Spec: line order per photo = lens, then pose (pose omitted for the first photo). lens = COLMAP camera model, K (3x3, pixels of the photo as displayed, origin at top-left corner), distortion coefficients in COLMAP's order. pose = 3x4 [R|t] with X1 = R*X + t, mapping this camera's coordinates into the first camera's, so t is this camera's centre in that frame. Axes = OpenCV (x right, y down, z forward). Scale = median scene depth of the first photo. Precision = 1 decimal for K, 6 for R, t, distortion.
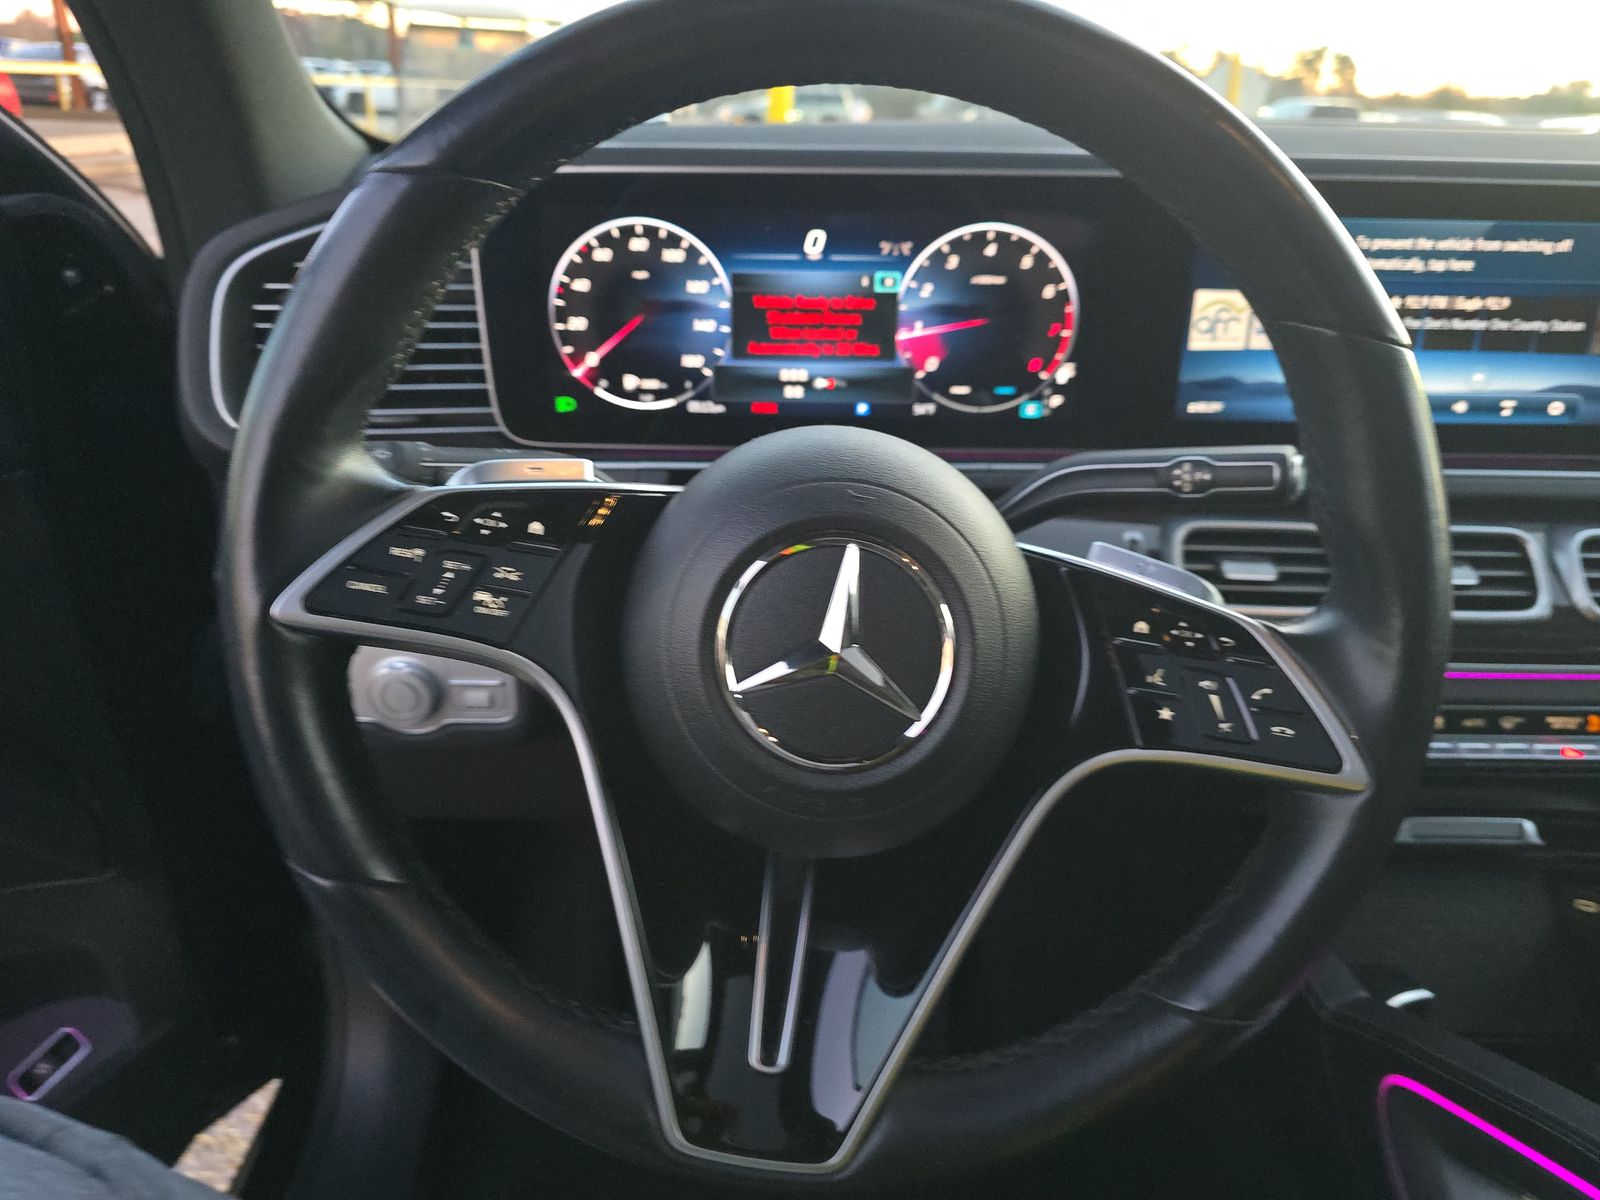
lens RADIAL K [[1060.7, 0, 800.0], [0, 1060.7, 600.0], [0, 0, 1]] dist [0.053857, -0.069428]
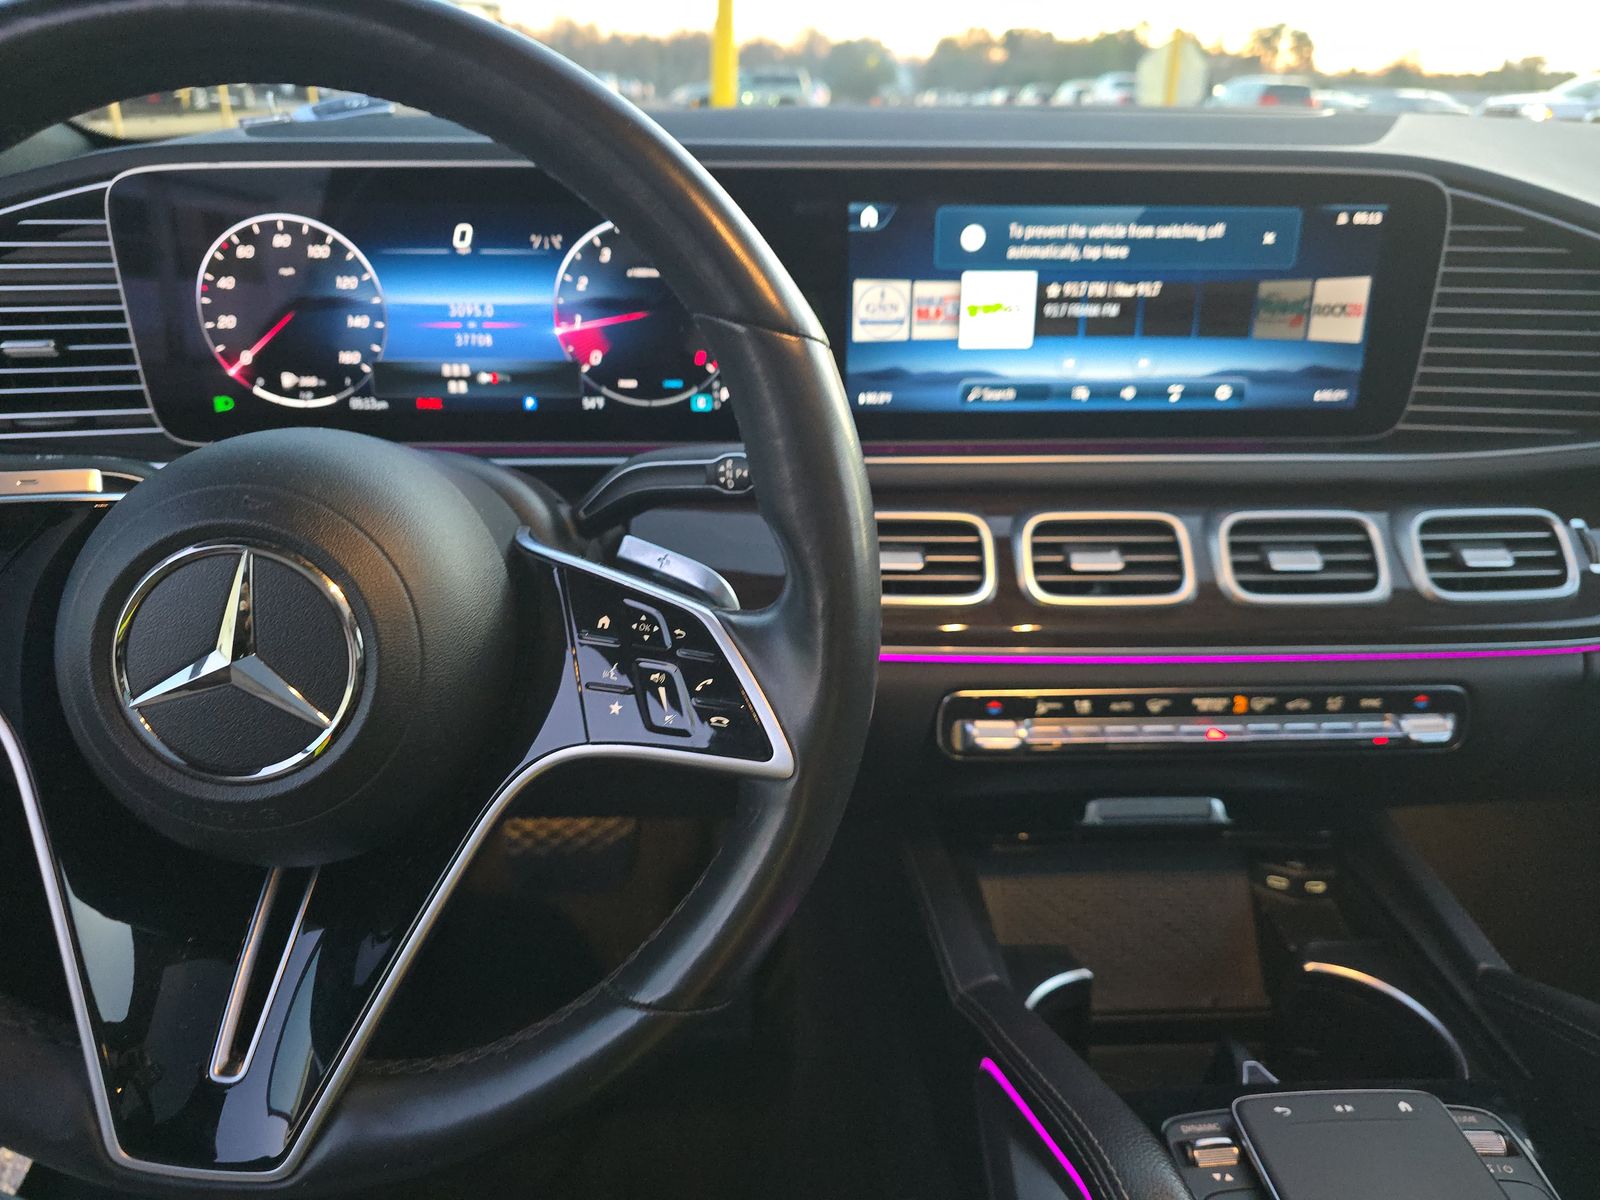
lens RADIAL K [[1077.9, 0, 800.0], [0, 1077.9, 600.0], [0, 0, 1]] dist [0.052051, -0.078836]
pose [[0.999628, -0.019851, 0.018687, 0.292691], [0.019711, 0.999776, 0.007694, 0.000493], [-0.018835, -0.007323, 0.999796, -0.015693]]
